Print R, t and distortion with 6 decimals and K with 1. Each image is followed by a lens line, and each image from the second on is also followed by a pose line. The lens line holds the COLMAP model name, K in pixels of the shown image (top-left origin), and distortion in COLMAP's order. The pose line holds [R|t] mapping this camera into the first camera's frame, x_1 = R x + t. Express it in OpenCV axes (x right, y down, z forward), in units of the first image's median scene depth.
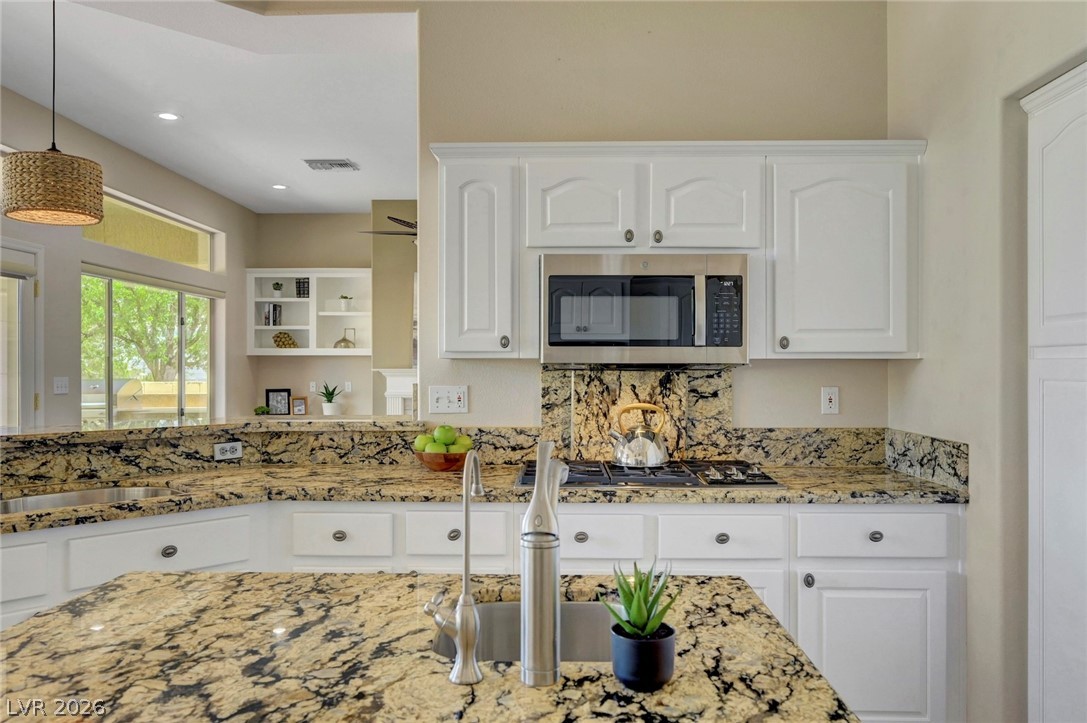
lens RADIAL K [[787.4, 0, 543.5], [0, 787.4, 361.5], [0, 0, 1]] dist [0.002568, -0.004378]
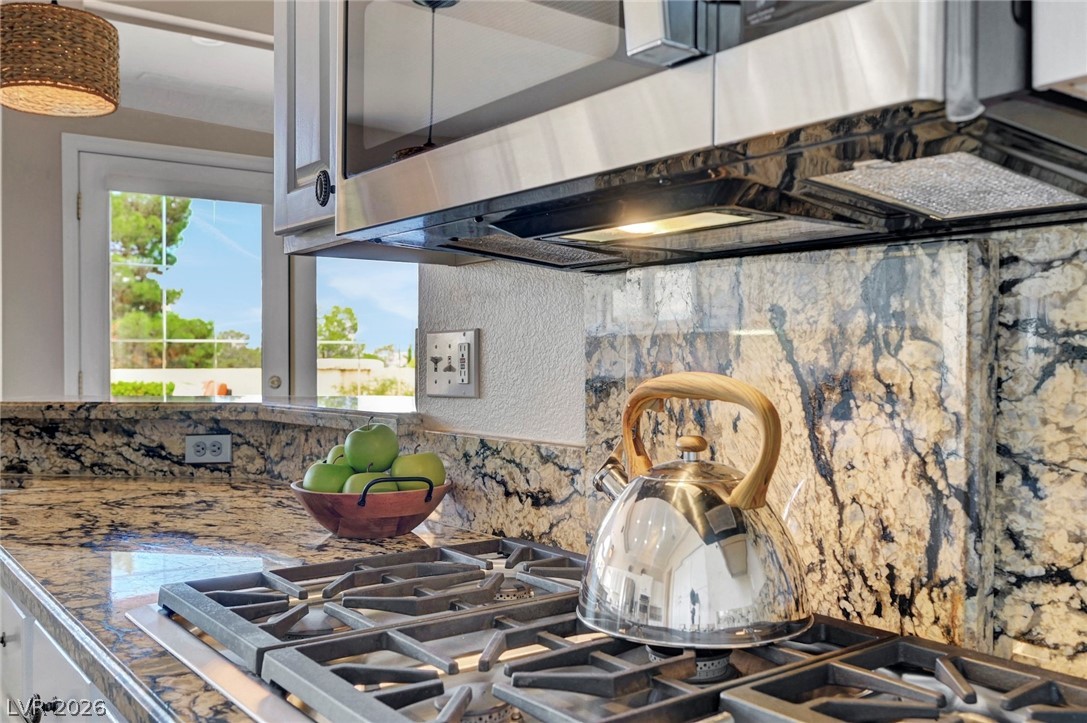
lens RADIAL K [[983.9, 0, 543.5], [0, 983.9, 361.5], [0, 0, 1]] dist [-0.002820, 0.004813]
pose [[0.609119, -0.000173, -0.793079, 0.320299], [0.005967, 0.999973, 0.004365, 0.045266], [0.793056, -0.007391, 0.609103, 0.729836]]
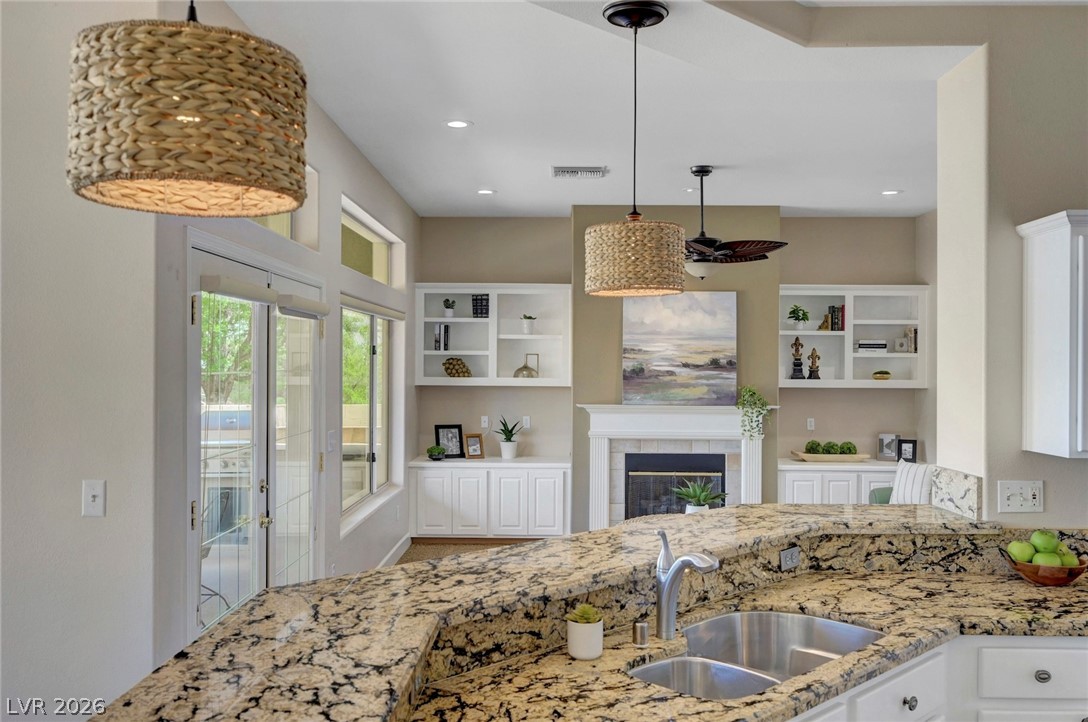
lens RADIAL K [[933.2, 0, 544.0], [0, 933.2, 361.0], [0, 0, 1]] dist [-0.007640, -0.001047]
pose [[0.999879, 0.008114, 0.013265, -0.662409], [-0.008147, 0.999964, 0.002424, -0.099083], [-0.013245, -0.002532, 0.999909, -0.012133]]
